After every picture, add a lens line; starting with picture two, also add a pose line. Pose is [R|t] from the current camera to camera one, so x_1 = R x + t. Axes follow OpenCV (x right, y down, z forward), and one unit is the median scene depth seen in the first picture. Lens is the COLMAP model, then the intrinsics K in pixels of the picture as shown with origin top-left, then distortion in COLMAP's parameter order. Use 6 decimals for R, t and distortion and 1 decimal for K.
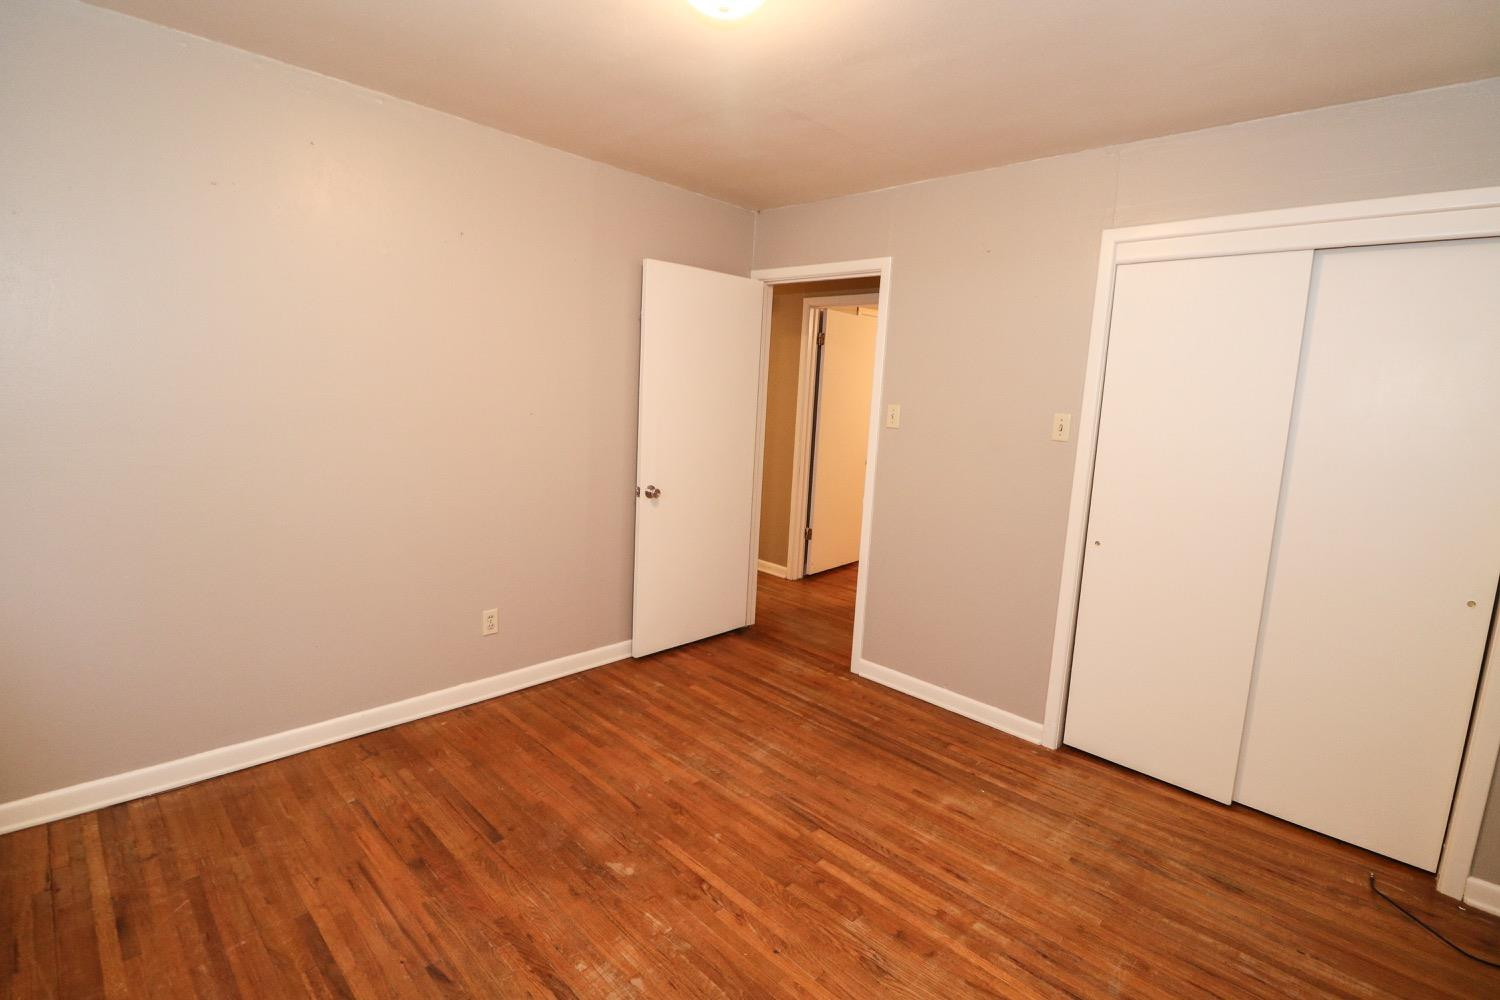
lens RADIAL K [[696.9, 0, 745.9], [0, 696.9, 482.8], [0, 0, 1]] dist [0.000198, -0.011984]
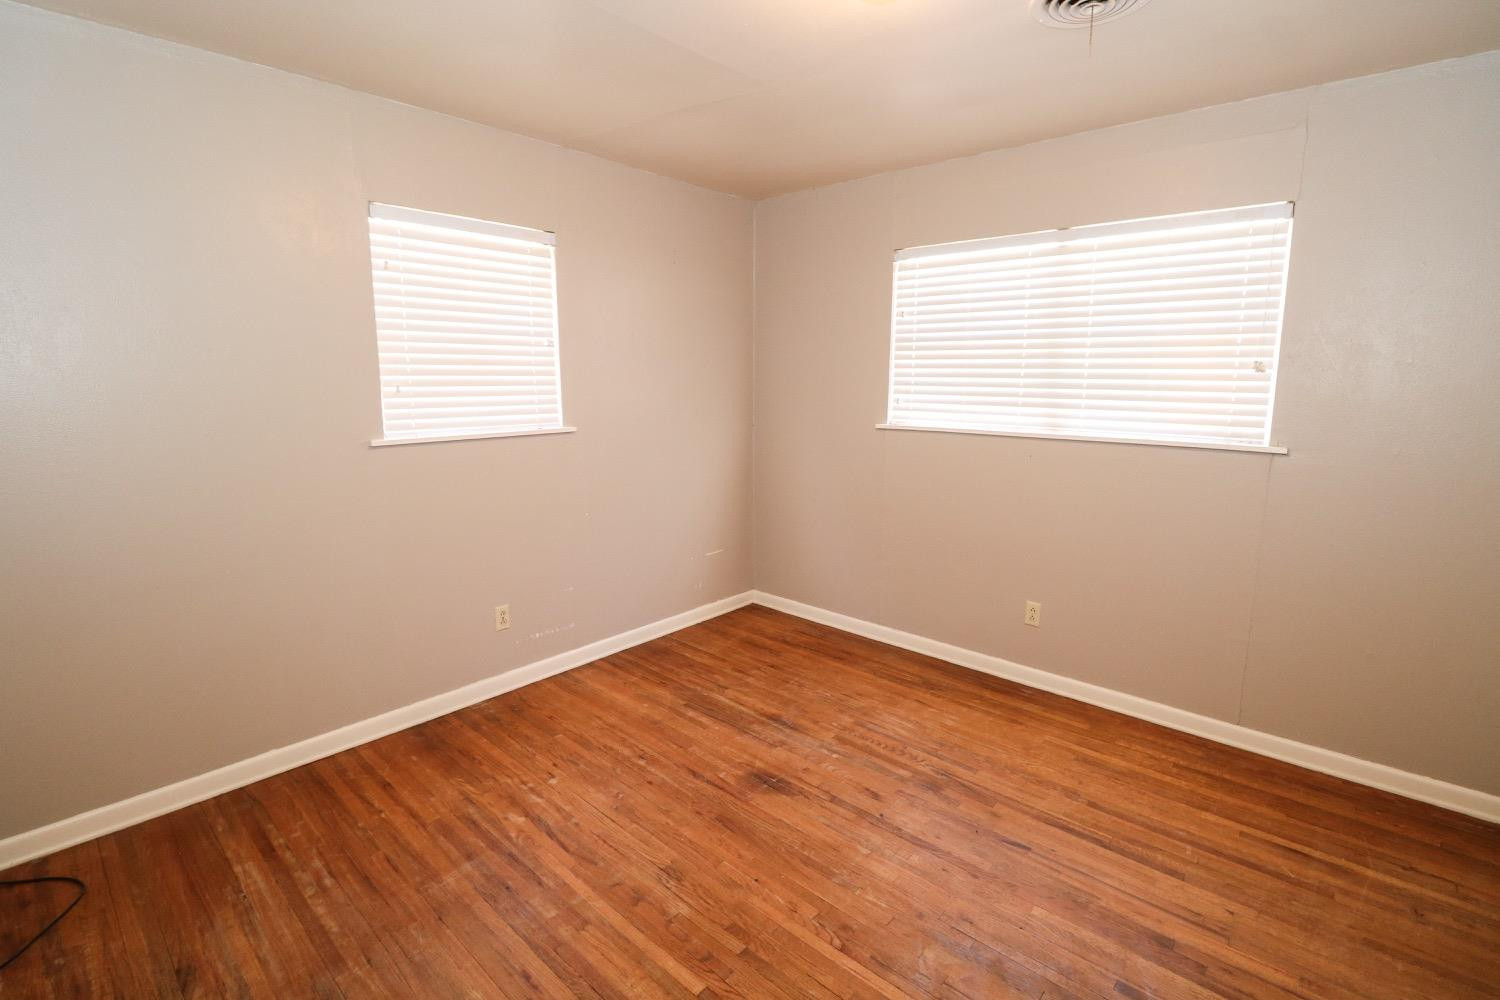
lens RADIAL K [[696.9, 0, 745.9], [0, 696.9, 482.8], [0, 0, 1]] dist [0.000198, -0.011984]
pose [[-0.997645, -0.051502, -0.045304, 0.135966], [-0.061860, 0.960914, 0.269848, -0.229586], [0.029636, 0.272015, -0.961836, 1.798187]]
